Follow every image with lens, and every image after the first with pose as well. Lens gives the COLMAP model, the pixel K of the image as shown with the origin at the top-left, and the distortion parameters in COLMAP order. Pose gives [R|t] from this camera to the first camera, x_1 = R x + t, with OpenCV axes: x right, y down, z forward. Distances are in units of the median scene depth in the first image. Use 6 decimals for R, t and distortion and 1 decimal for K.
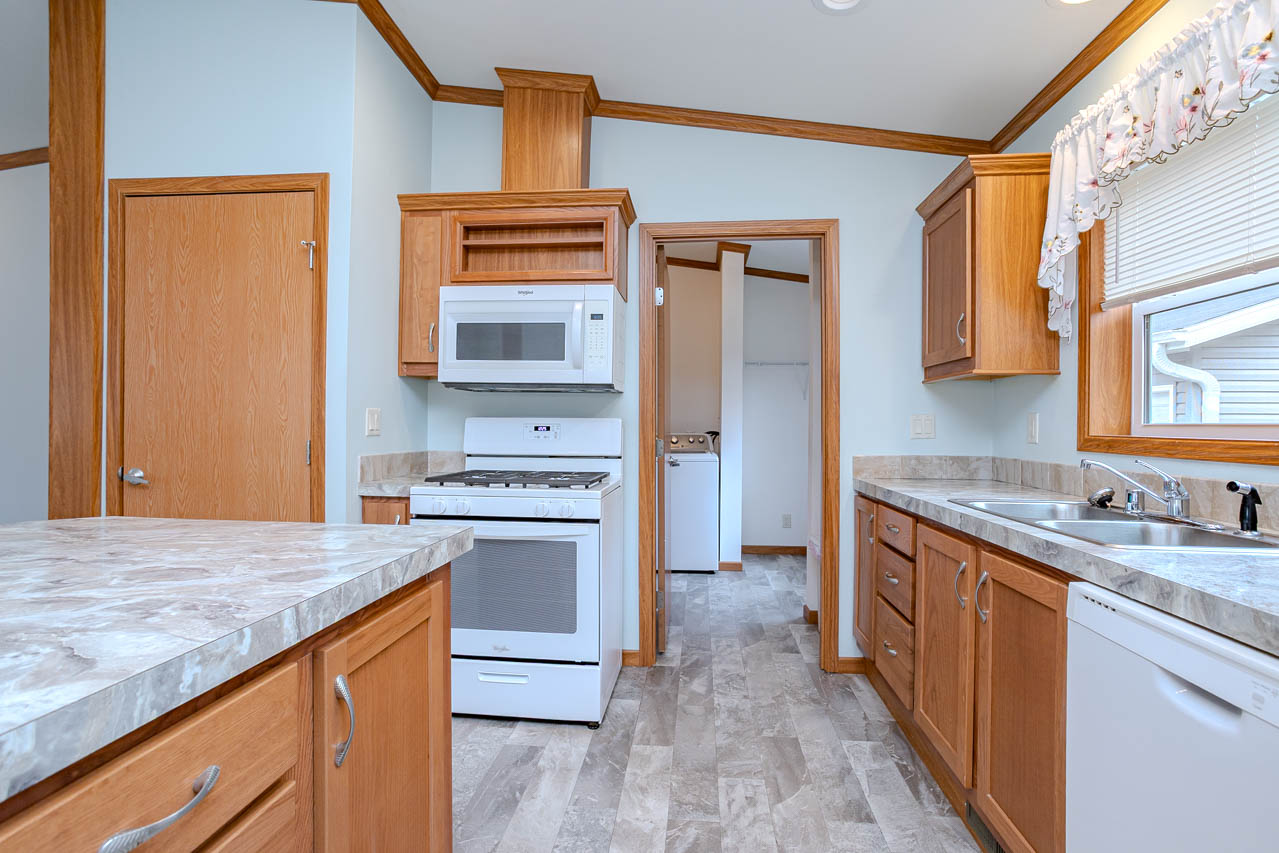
lens RADIAL K [[615.1, 0, 642.8], [0, 615.1, 424.0], [0, 0, 1]] dist [-0.035461, 0.019254]
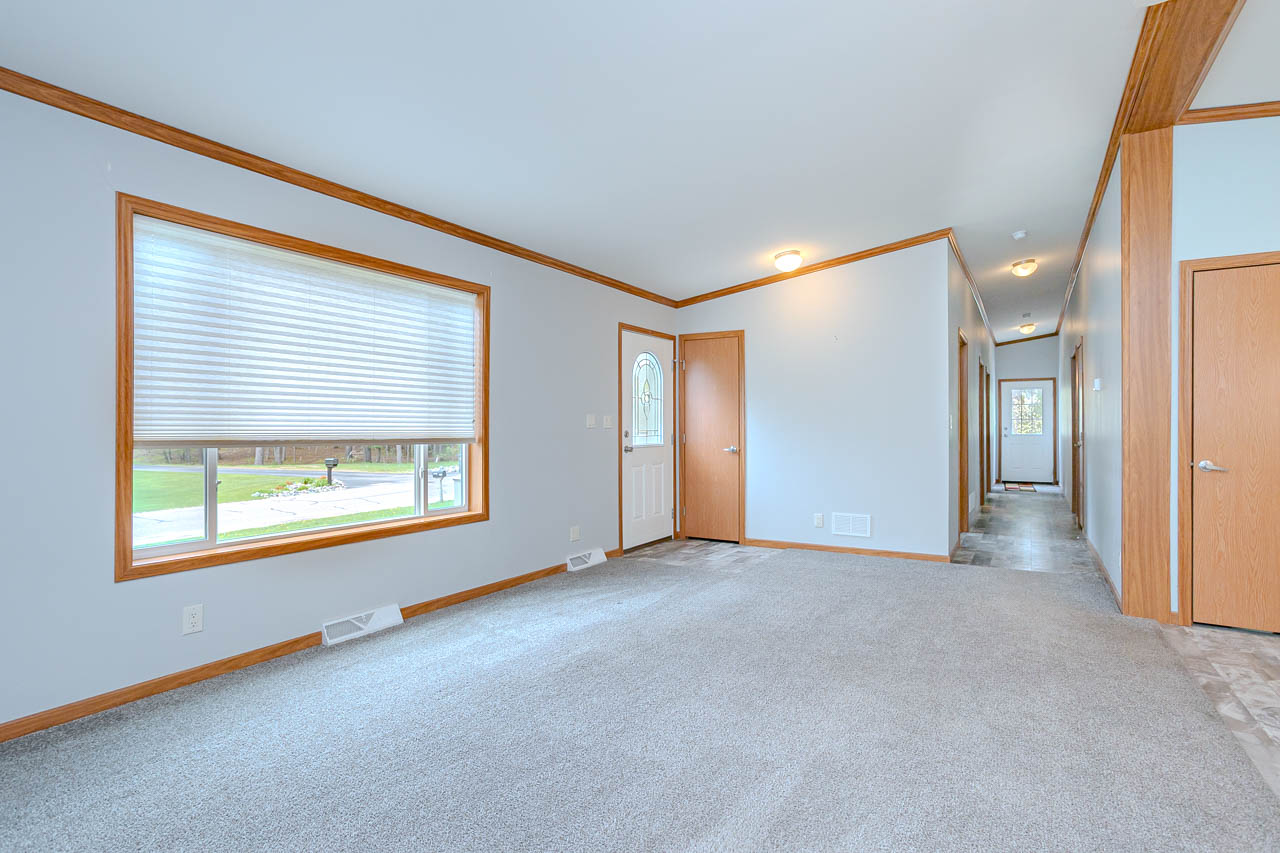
lens RADIAL K [[615.6, 0, 663.5], [0, 615.6, 435.7], [0, 0, 1]] dist [-0.035461, 0.019254]
pose [[0.903738, -0.004218, -0.428065, -0.483400], [0.009804, 0.999893, 0.010846, -0.004957], [0.427973, -0.013998, 0.903683, -0.296776]]
